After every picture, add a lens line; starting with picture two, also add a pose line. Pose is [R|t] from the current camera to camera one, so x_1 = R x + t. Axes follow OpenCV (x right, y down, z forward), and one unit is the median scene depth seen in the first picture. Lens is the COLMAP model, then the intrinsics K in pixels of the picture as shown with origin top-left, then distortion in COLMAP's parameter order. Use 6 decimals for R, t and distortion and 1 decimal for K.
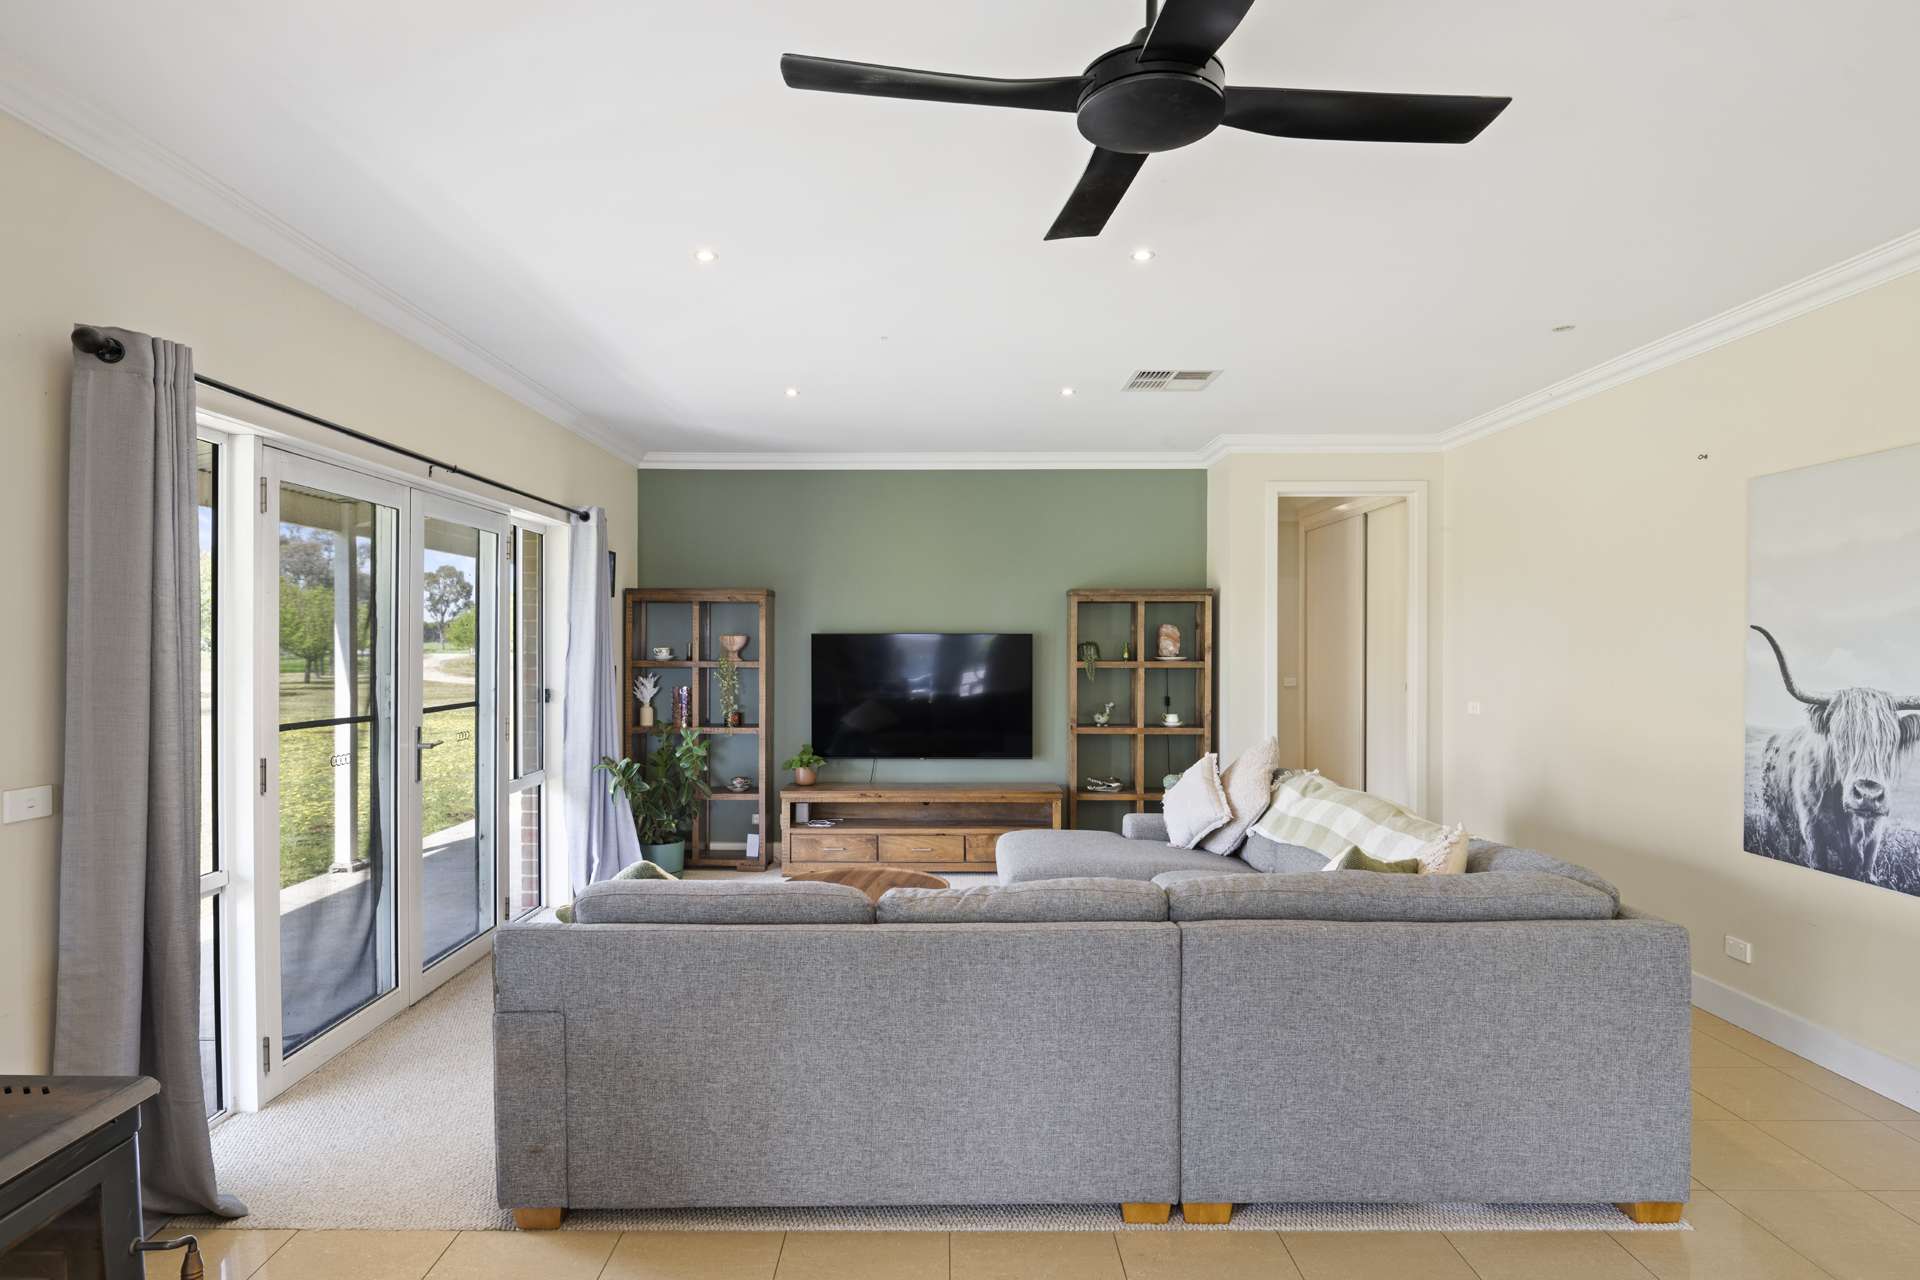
lens RADIAL K [[1021.0, 0, 945.7], [0, 1021.0, 660.4], [0, 0, 1]] dist [-0.002278, 0.000096]
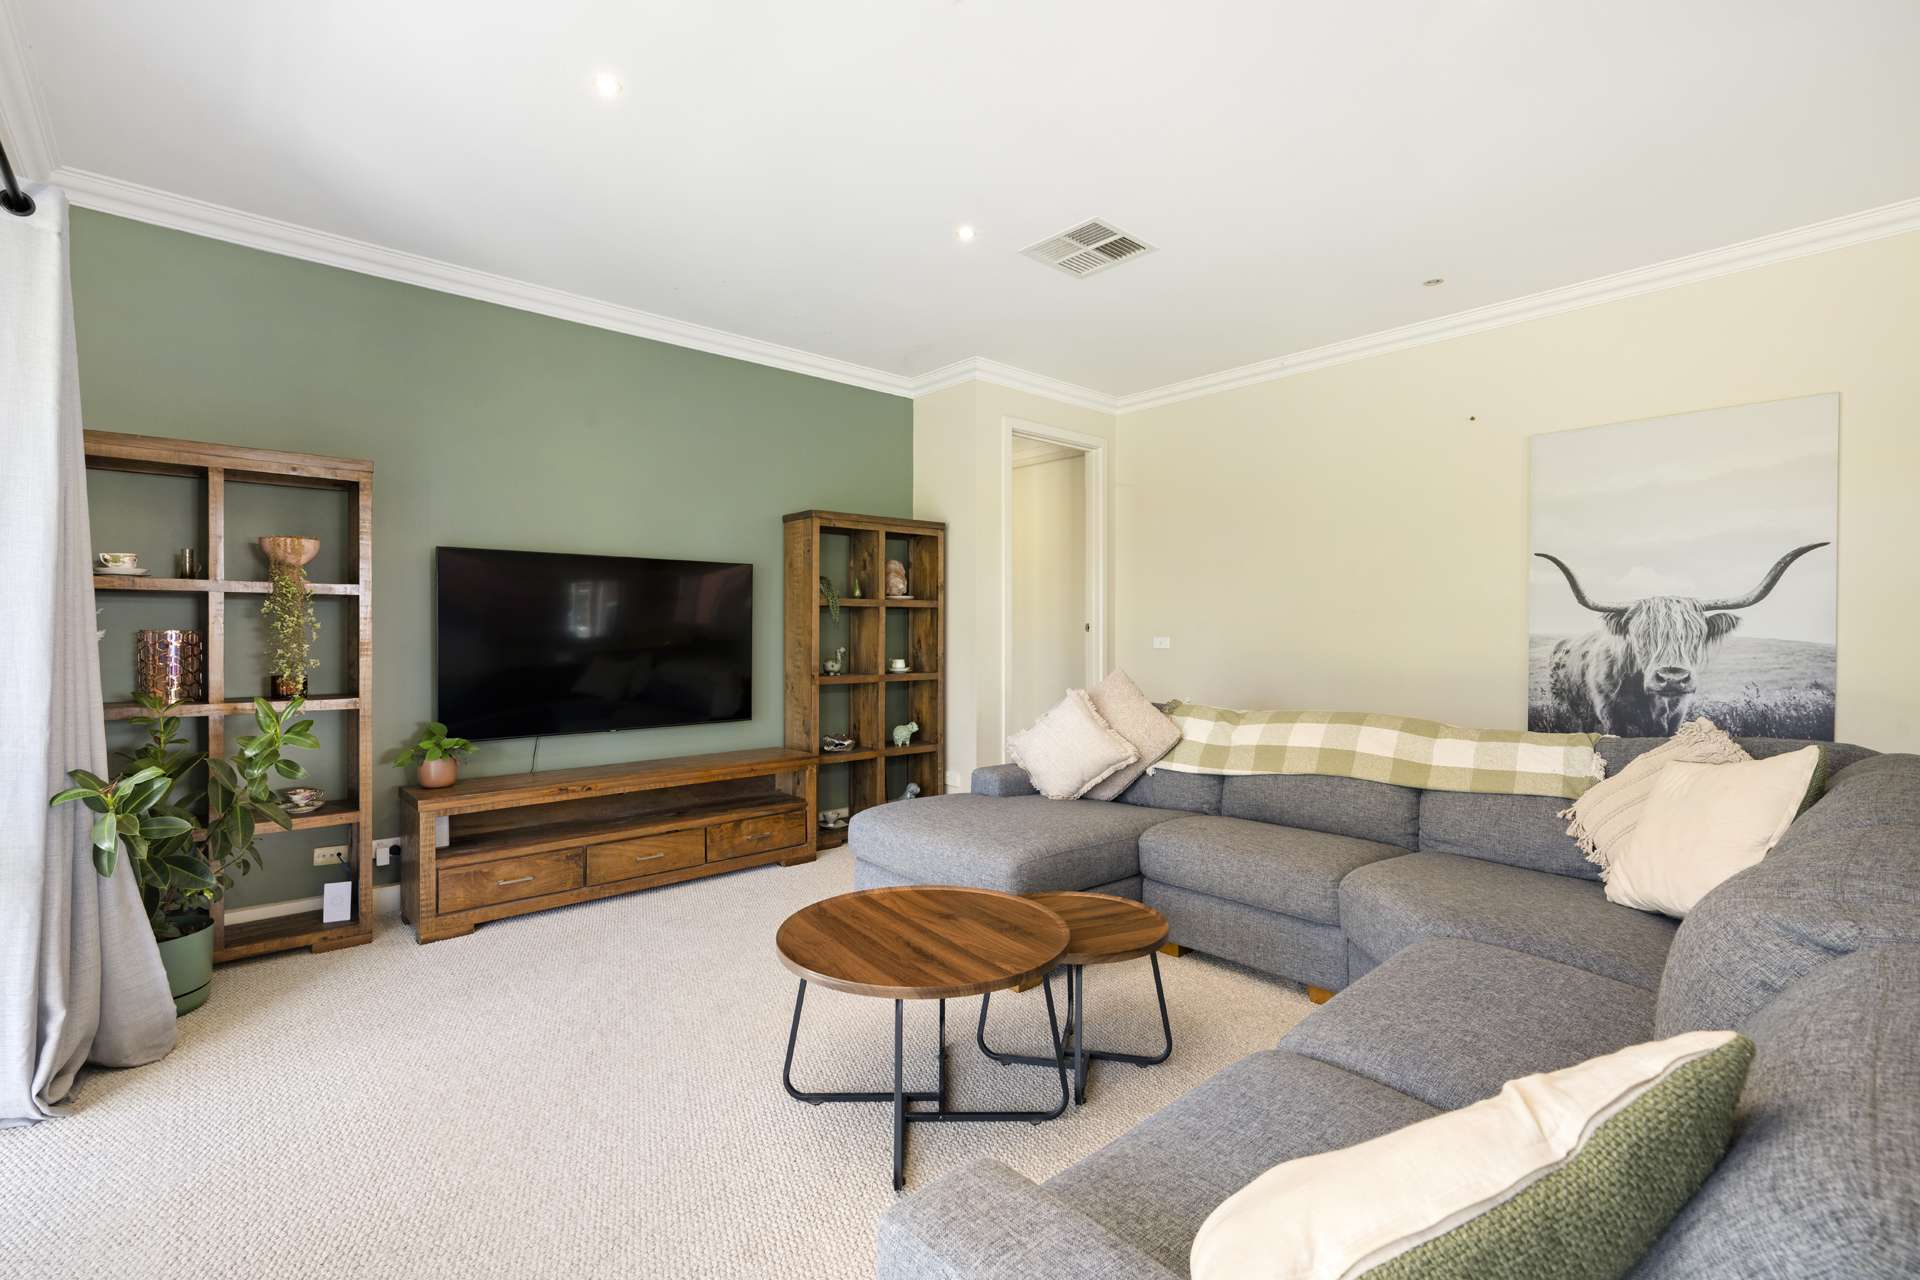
lens RADIAL K [[860.4, 0, 975.3], [0, 860.4, 631.8], [0, 0, 1]] dist [-0.001073, -0.001329]
pose [[0.746930, -0.004453, 0.664887, -0.434107], [0.011830, 0.999908, -0.006594, 0.062567], [-0.664797, 0.012791, 0.746914, 0.699827]]
